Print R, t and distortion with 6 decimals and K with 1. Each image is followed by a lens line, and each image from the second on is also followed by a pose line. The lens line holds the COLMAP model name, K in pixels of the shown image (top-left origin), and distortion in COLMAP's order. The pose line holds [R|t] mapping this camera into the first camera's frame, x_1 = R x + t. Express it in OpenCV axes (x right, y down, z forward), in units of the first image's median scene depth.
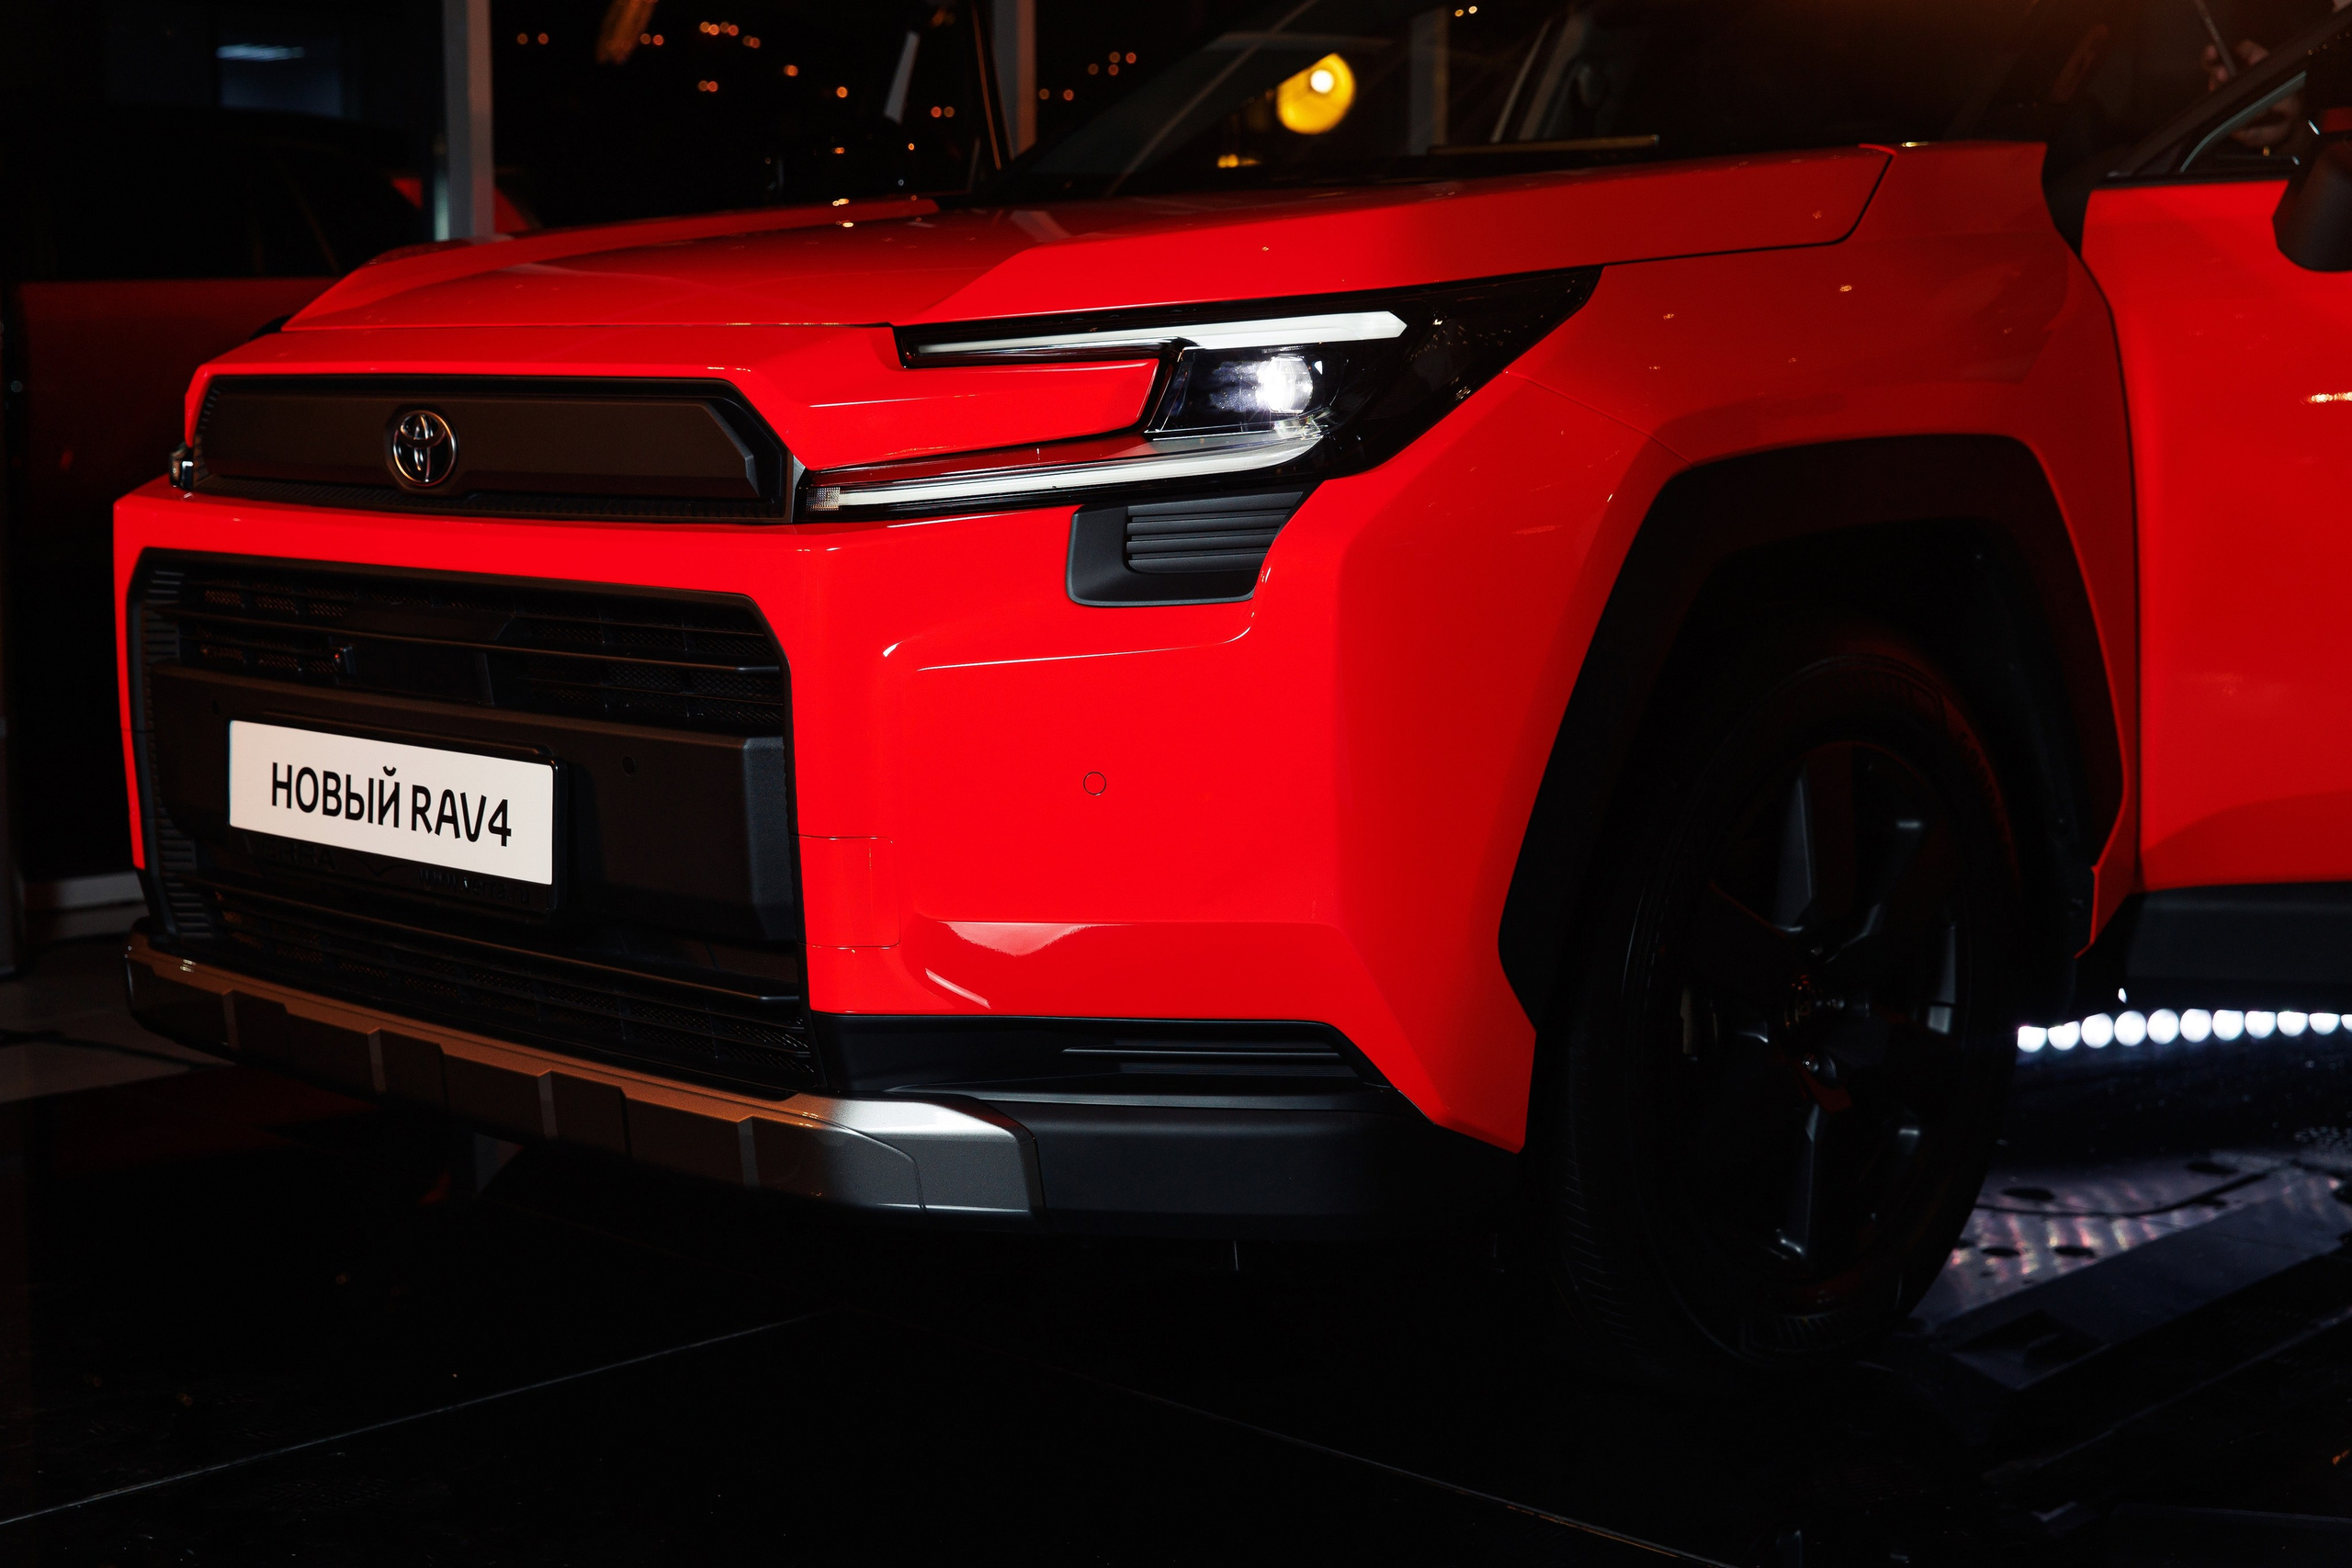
lens RADIAL K [[3262.9, 0, 1175.5], [0, 3262.9, 781.2], [0, 0, 1]] dist [-0.002360, -0.018350]
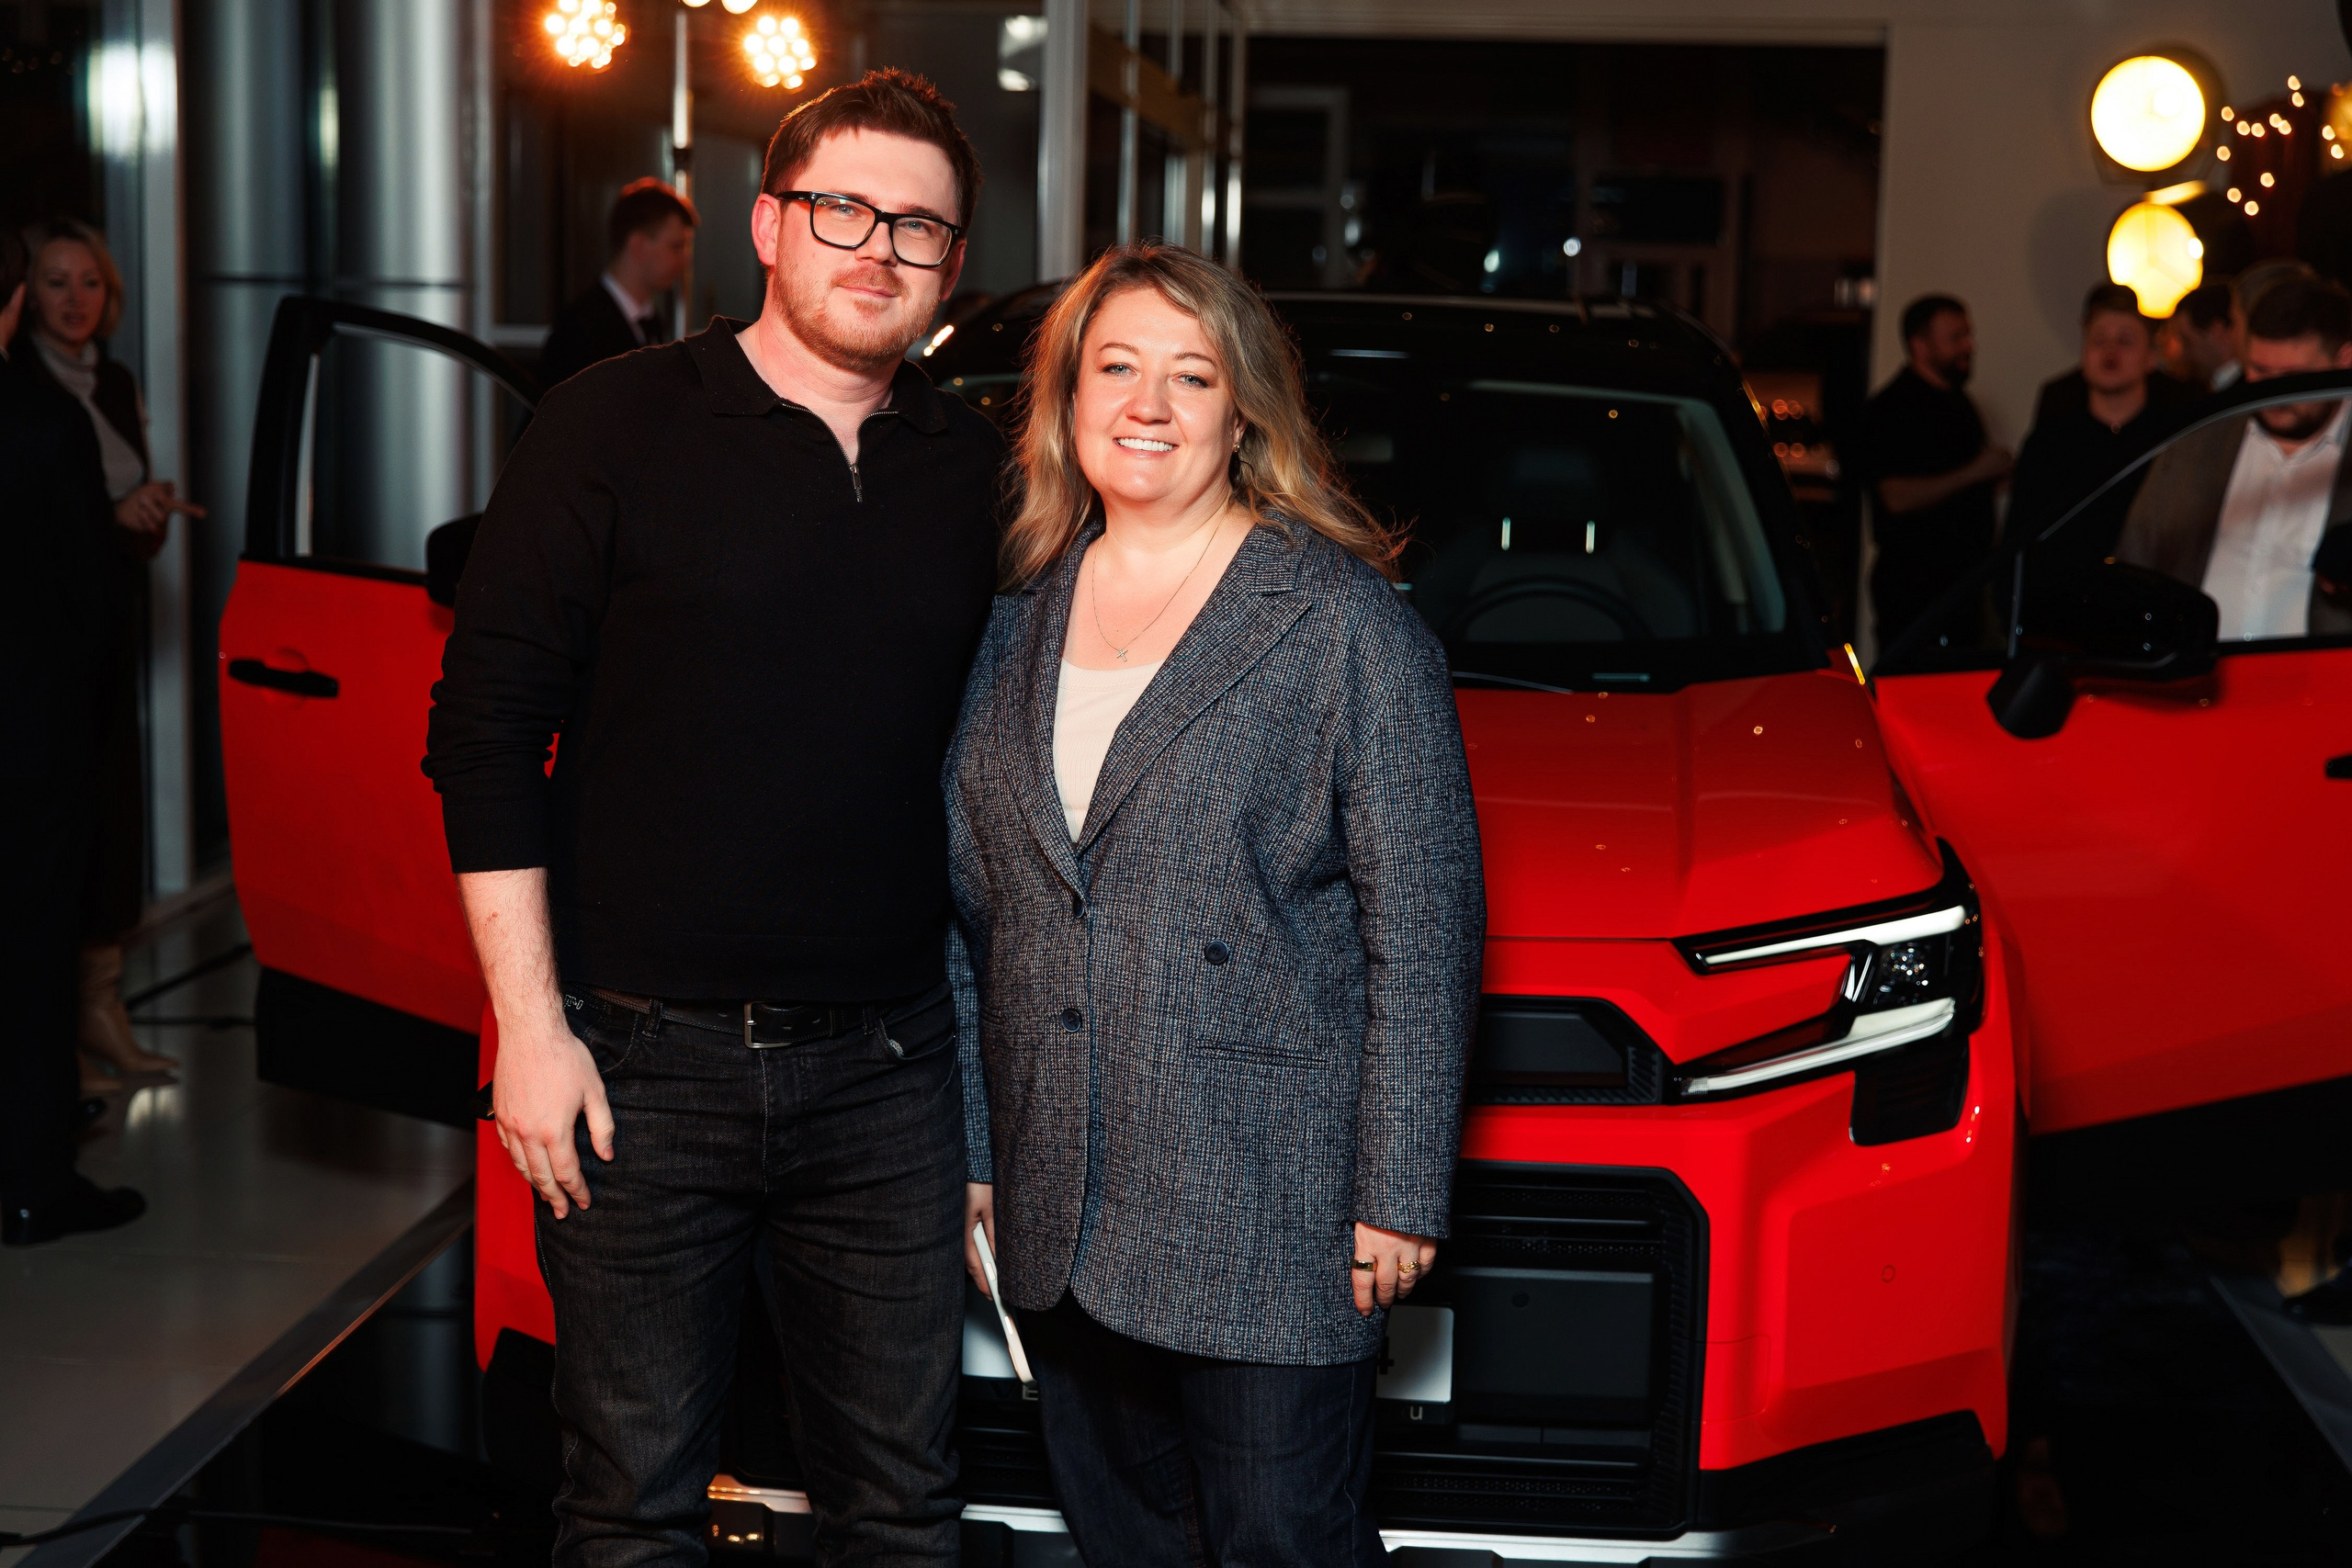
lens RADIAL K [[3354.1, 0, 1205.8], [0, 3354.1, 821.6], [0, 0, 1]] dist [0.042214, 0.058279]
pose [[0.779501, -0.074513, 0.621953, -1.001356], [0.050769, 0.997148, 0.055834, -0.254238], [-0.624340, -0.011946, 0.781062, 0.055451]]
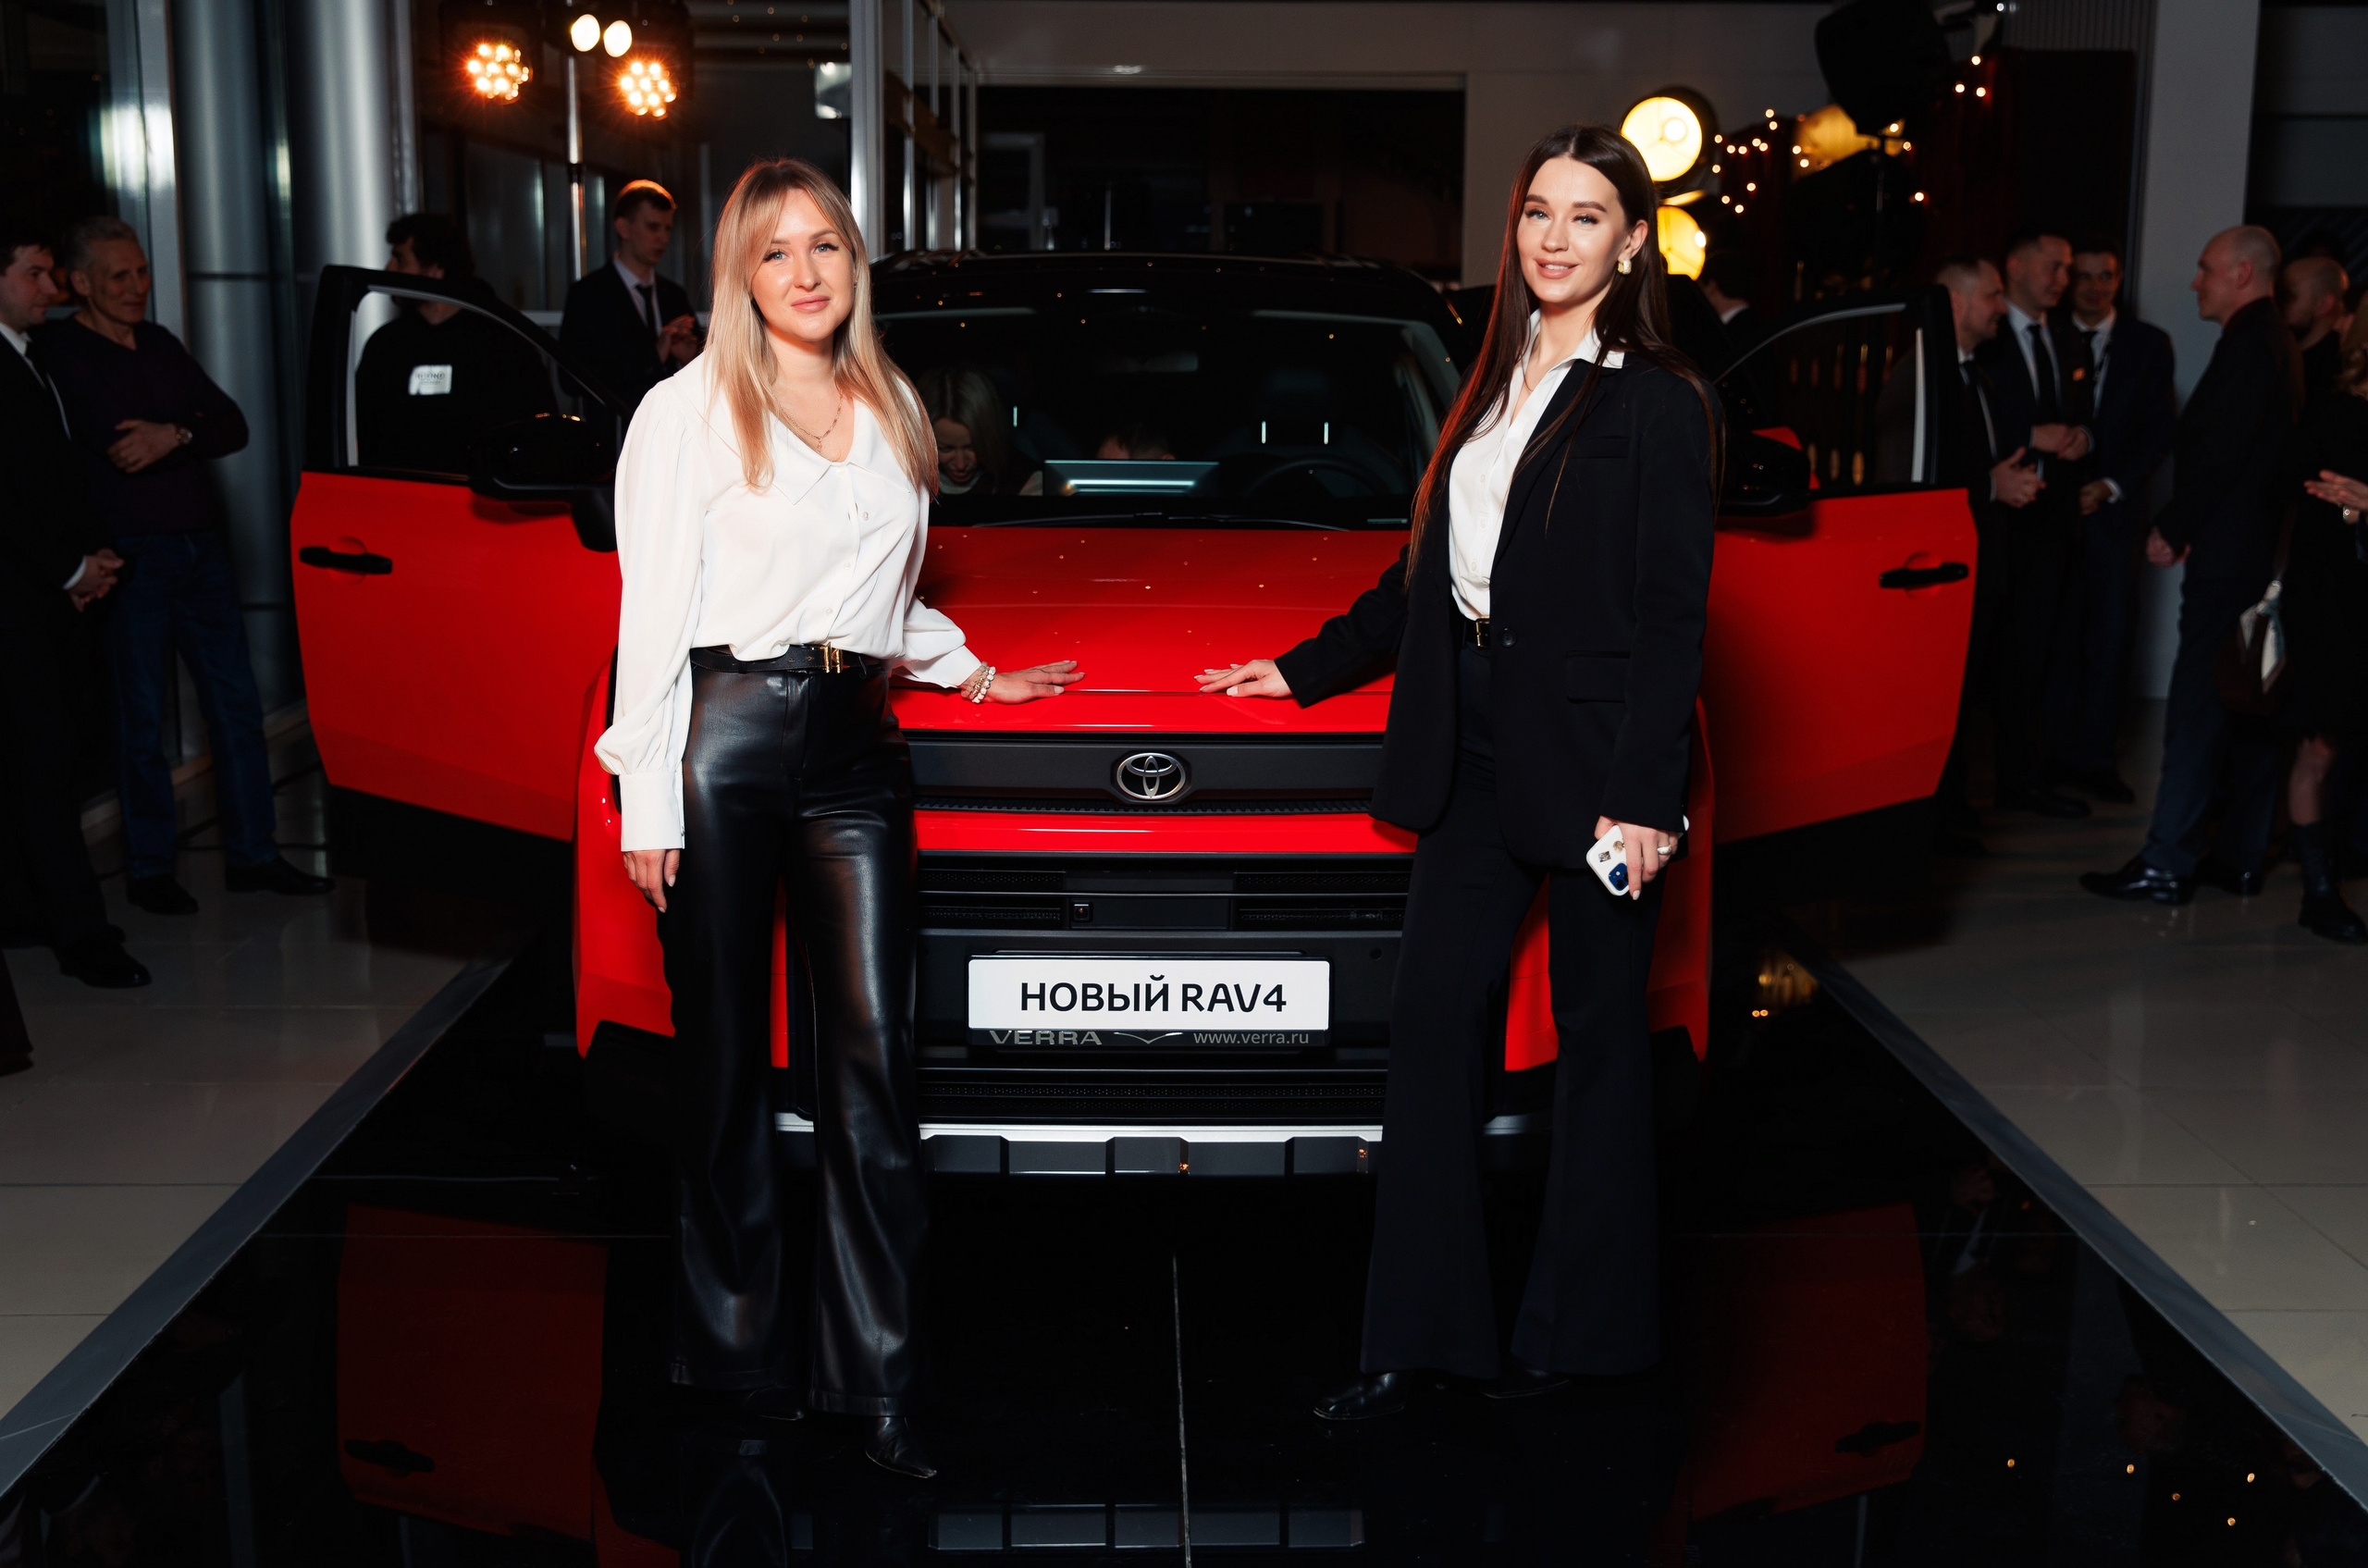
lens RADIAL K [[2585.5, 0, 1197.0], [0, 2585.5, 812.3], [0, 0, 1]] dist [0.026747, 0.016625]
pose [[0.706798, -0.126639, 0.695988, -1.120370], [0.078999, 0.991822, 0.100241, -0.213289], [-0.702990, -0.015868, 0.711022, 0.081080]]
